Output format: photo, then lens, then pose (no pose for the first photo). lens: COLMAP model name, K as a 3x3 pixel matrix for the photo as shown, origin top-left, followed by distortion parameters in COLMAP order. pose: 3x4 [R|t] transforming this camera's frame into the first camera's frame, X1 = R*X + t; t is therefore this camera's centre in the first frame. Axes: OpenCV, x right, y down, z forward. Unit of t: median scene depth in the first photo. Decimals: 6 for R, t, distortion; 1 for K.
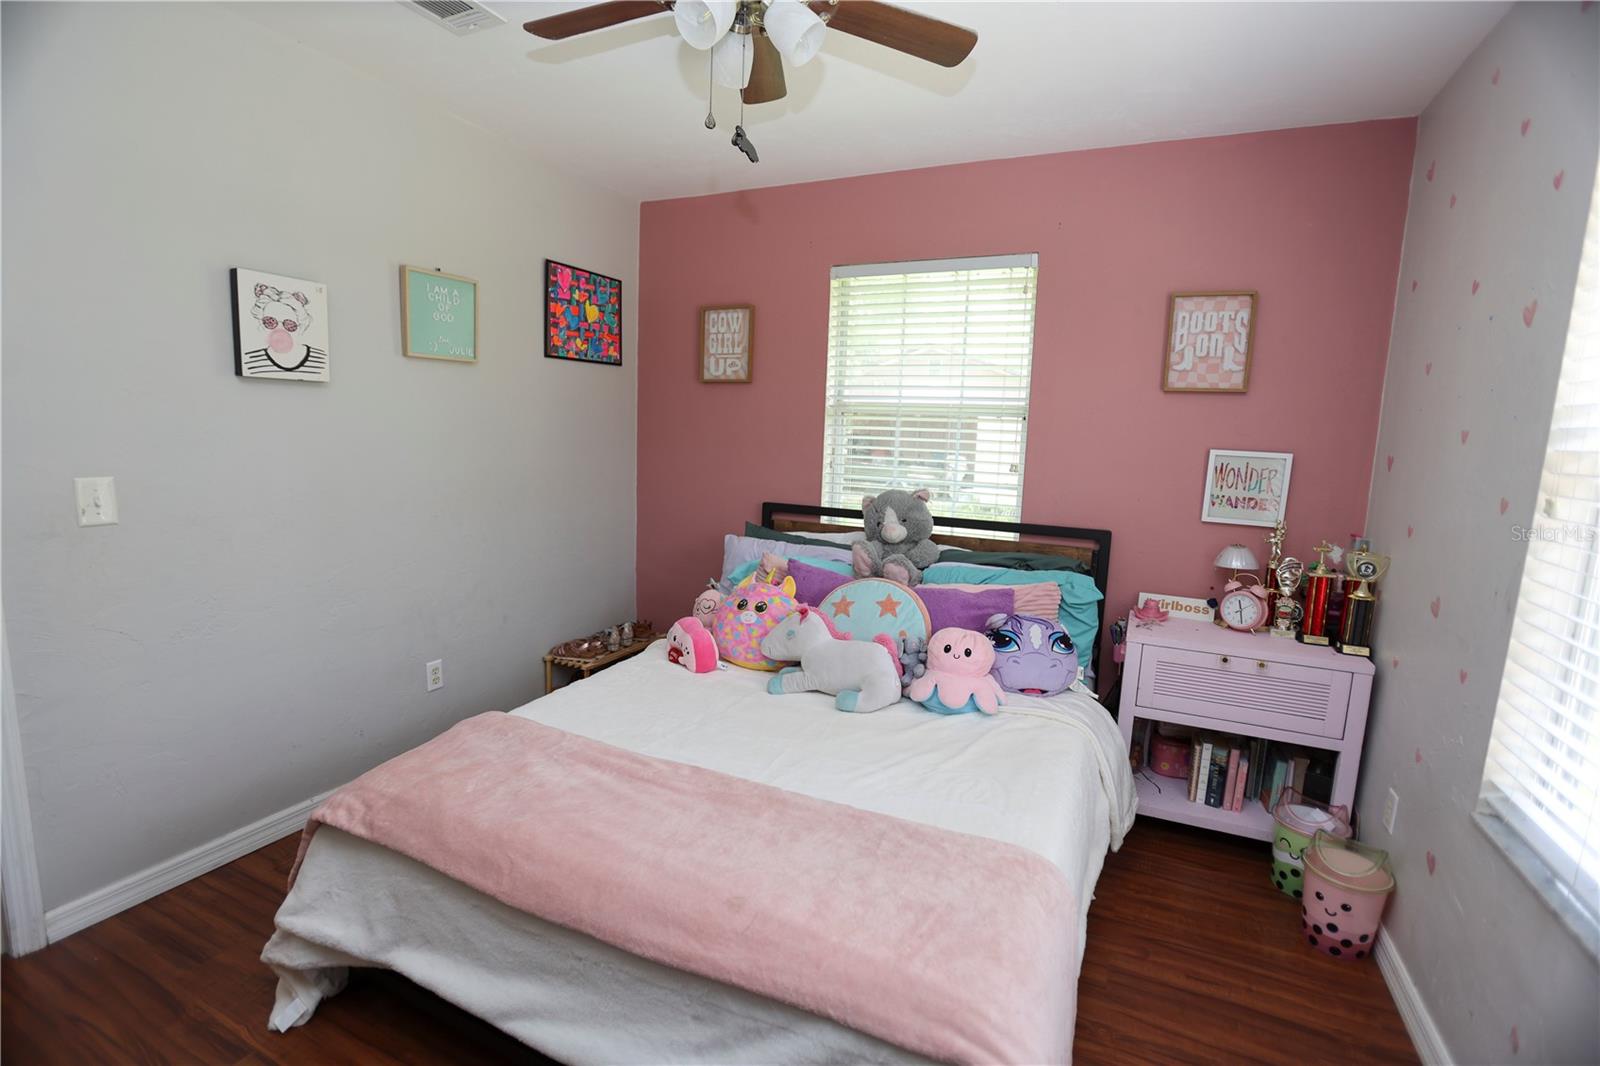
lens RADIAL K [[726.9, 0, 803.2], [0, 726.9, 539.9], [0, 0, 1]] dist [-0.081960, 0.034315]
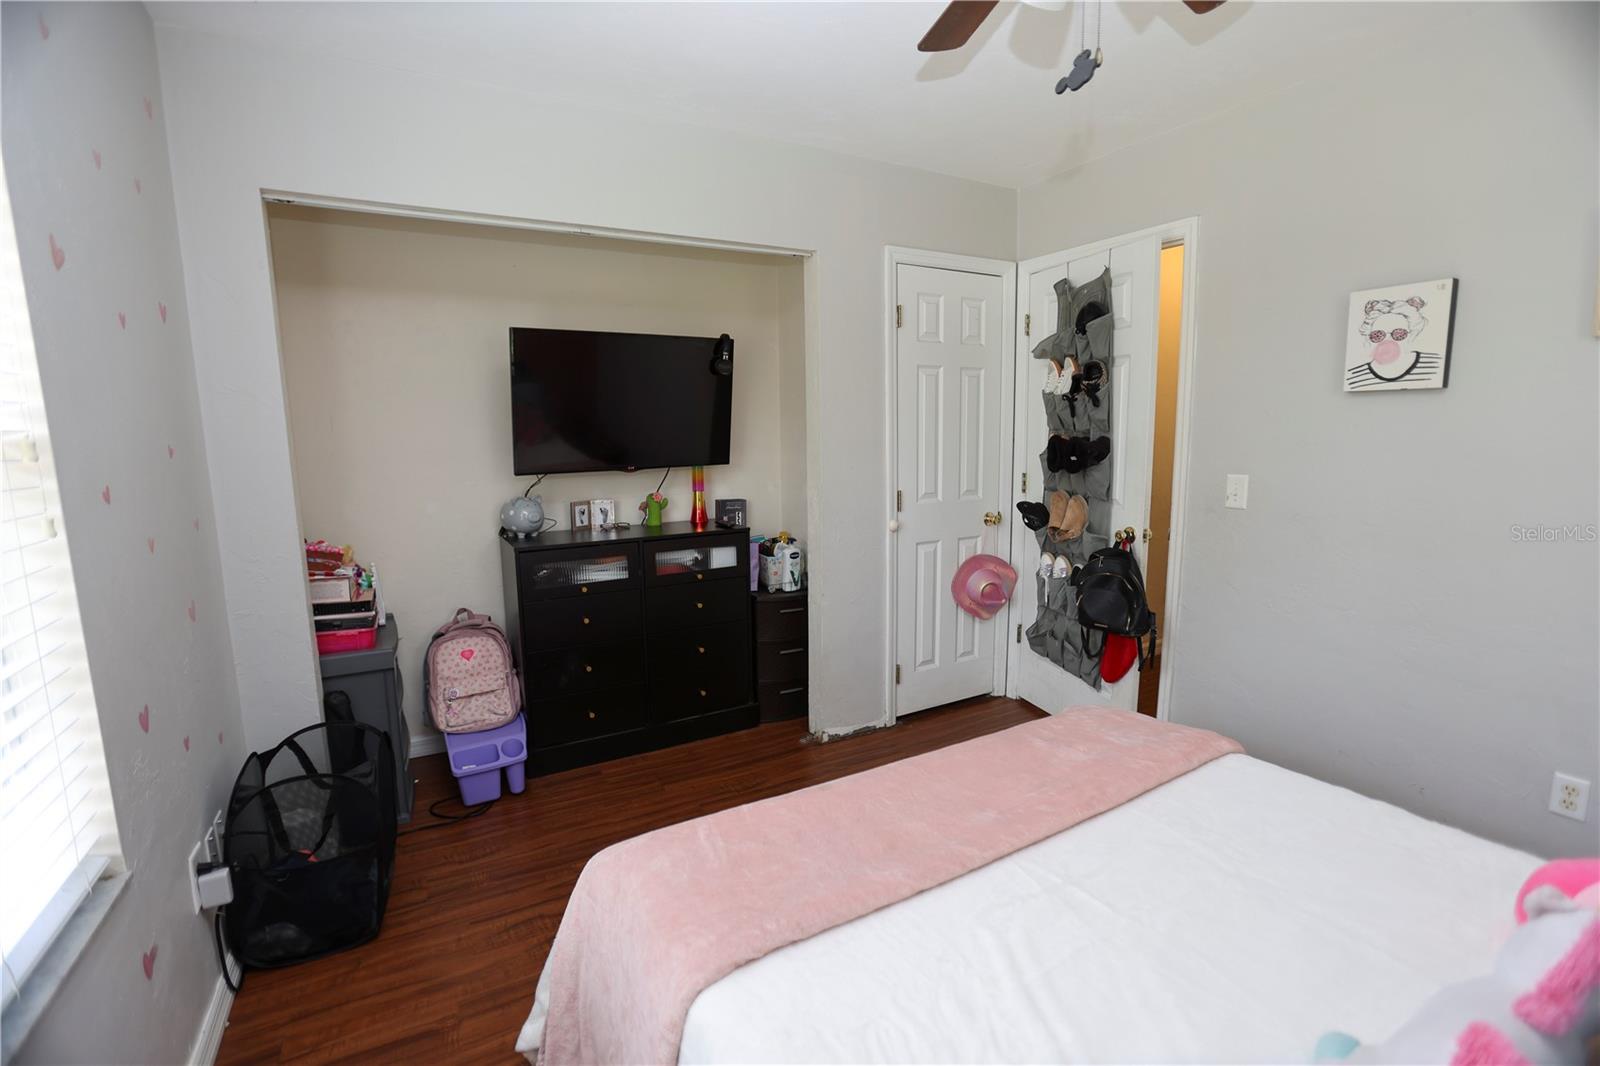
lens RADIAL K [[726.9, 0, 803.2], [0, 726.9, 539.9], [0, 0, 1]] dist [-0.081960, 0.034315]
pose [[-0.558751, 0.091558, -0.824266, 0.560949], [-0.137796, 0.969823, 0.201135, -0.109553], [0.817808, 0.225965, -0.529273, 0.904289]]
